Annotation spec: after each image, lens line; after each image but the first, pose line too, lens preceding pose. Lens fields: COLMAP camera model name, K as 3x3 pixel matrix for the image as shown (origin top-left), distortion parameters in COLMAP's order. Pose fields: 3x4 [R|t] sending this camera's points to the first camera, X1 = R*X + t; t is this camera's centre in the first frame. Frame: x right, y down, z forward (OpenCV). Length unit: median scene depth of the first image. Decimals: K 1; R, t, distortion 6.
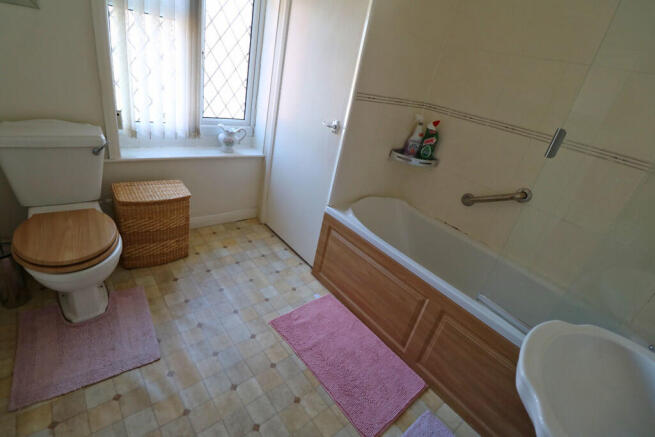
lens RADIAL K [[306.1, 0, 328.5], [0, 306.1, 218.6], [0, 0, 1]] dist [-0.016399, -0.002445]
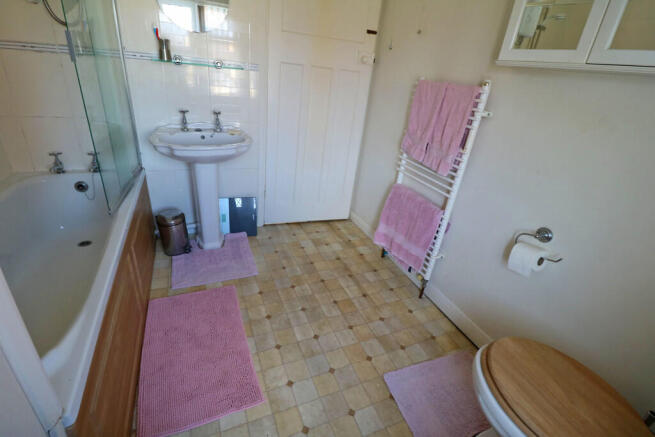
lens RADIAL K [[306.1, 0, 328.2], [0, 306.1, 218.0], [0, 0, 1]] dist [-0.016399, -0.002445]
pose [[-0.913817, -0.384936, 0.129469, -0.312390], [-0.122269, 0.564763, 0.816145, -0.635370], [-0.387283, 0.729978, -0.563156, 1.243175]]
